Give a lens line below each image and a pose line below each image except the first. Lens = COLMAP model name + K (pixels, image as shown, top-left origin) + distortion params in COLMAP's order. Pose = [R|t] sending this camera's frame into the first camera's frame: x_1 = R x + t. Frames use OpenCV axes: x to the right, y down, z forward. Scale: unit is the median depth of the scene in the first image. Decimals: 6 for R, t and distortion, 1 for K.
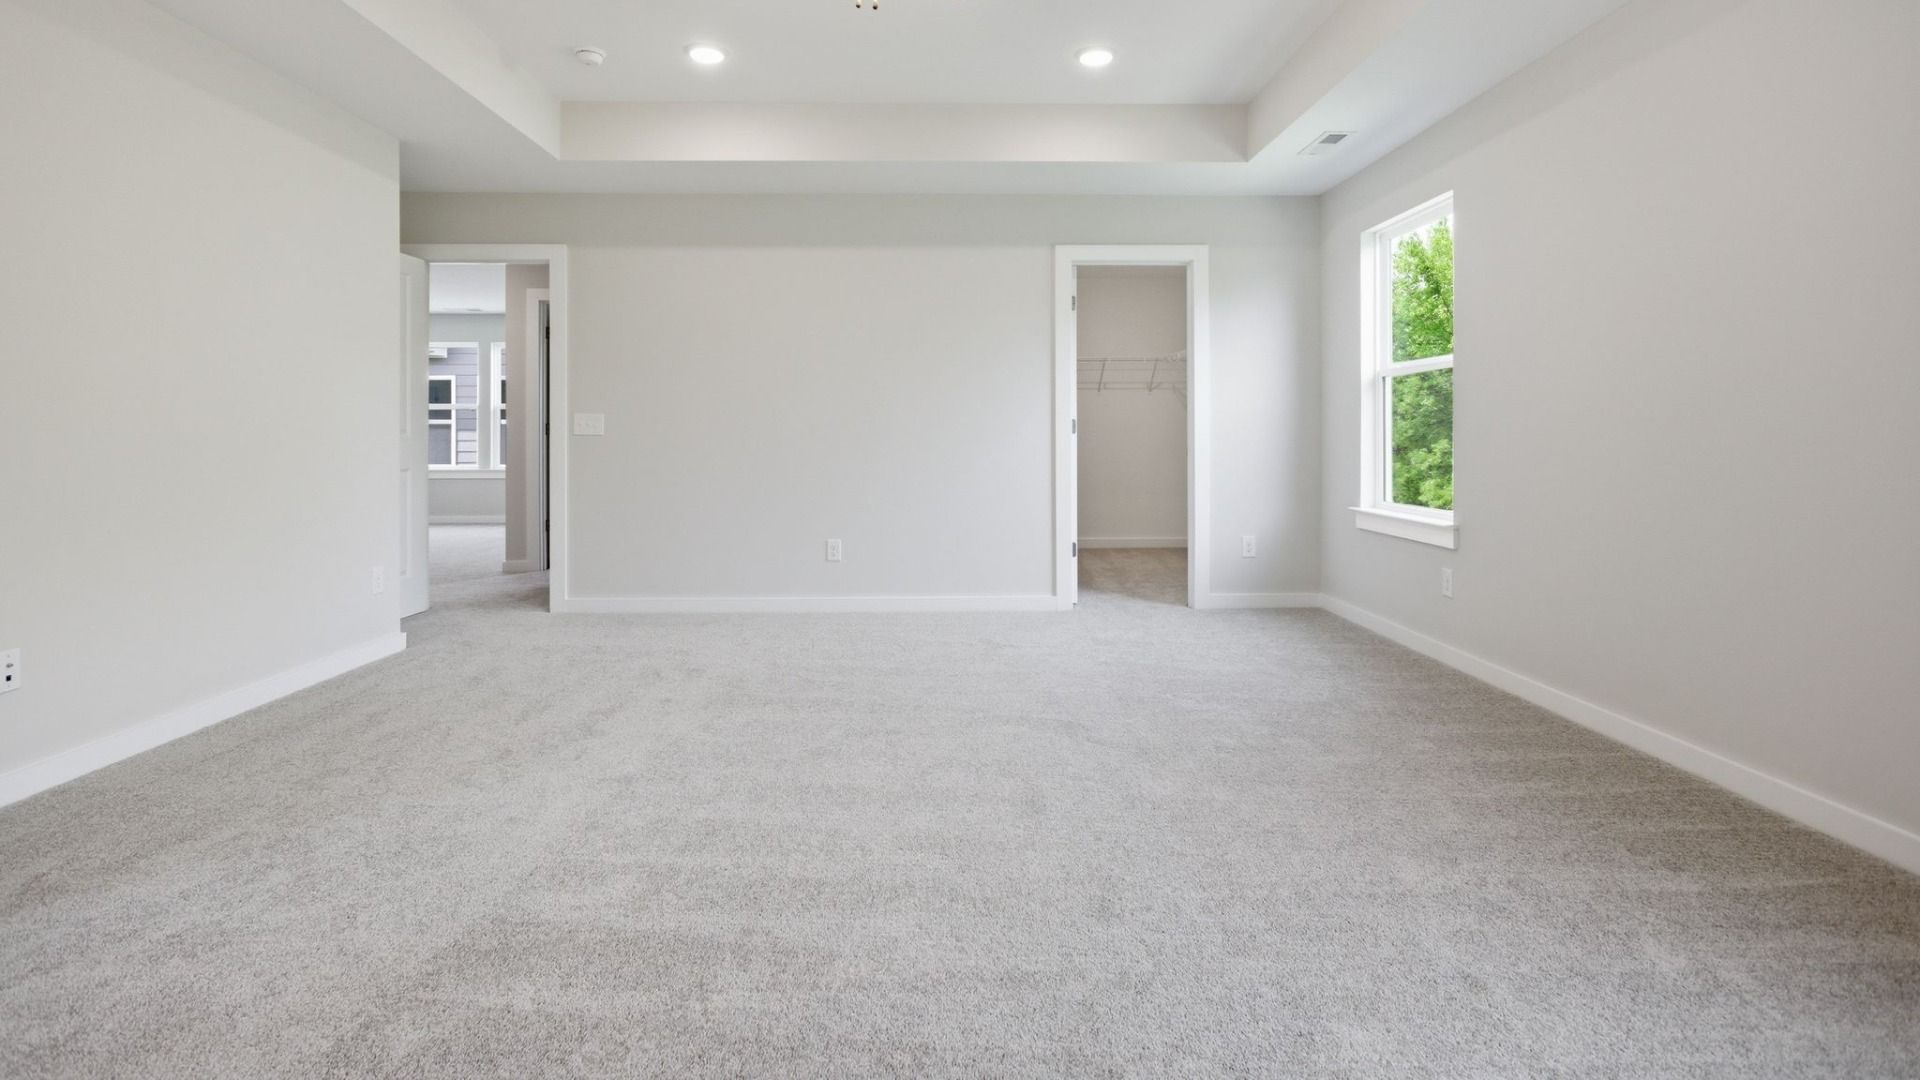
lens RADIAL K [[925.2, 0, 954.8], [0, 925.2, 435.5], [0, 0, 1]] dist [-0.001239, 0.000073]
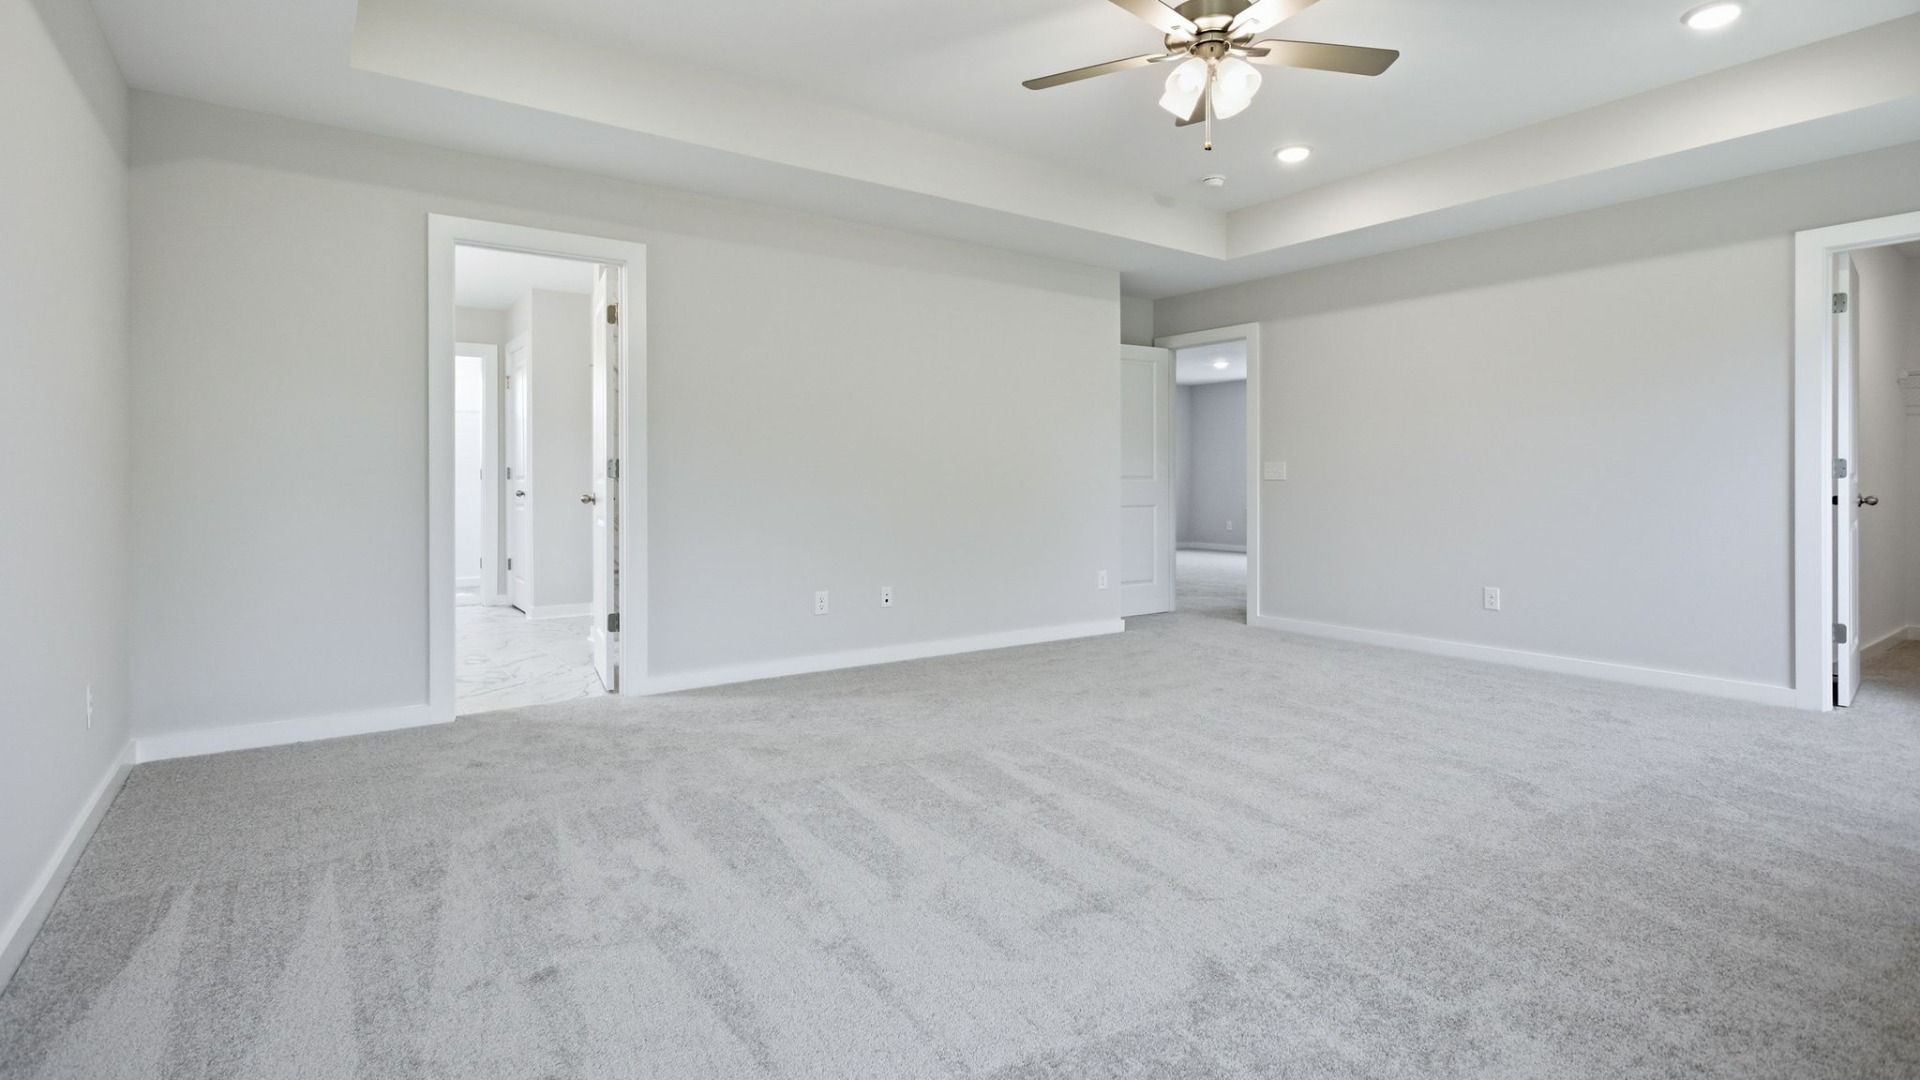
lens RADIAL K [[936.2, 0, 967.1], [0, 936.2, 486.2], [0, 0, 1]] dist [-0.000386, 0.000273]
pose [[0.569177, 0.002777, -0.822210, 0.368576], [-0.001020, 0.999996, 0.002672, 0.004298], [0.822215, -0.000682, 0.569177, -0.009667]]
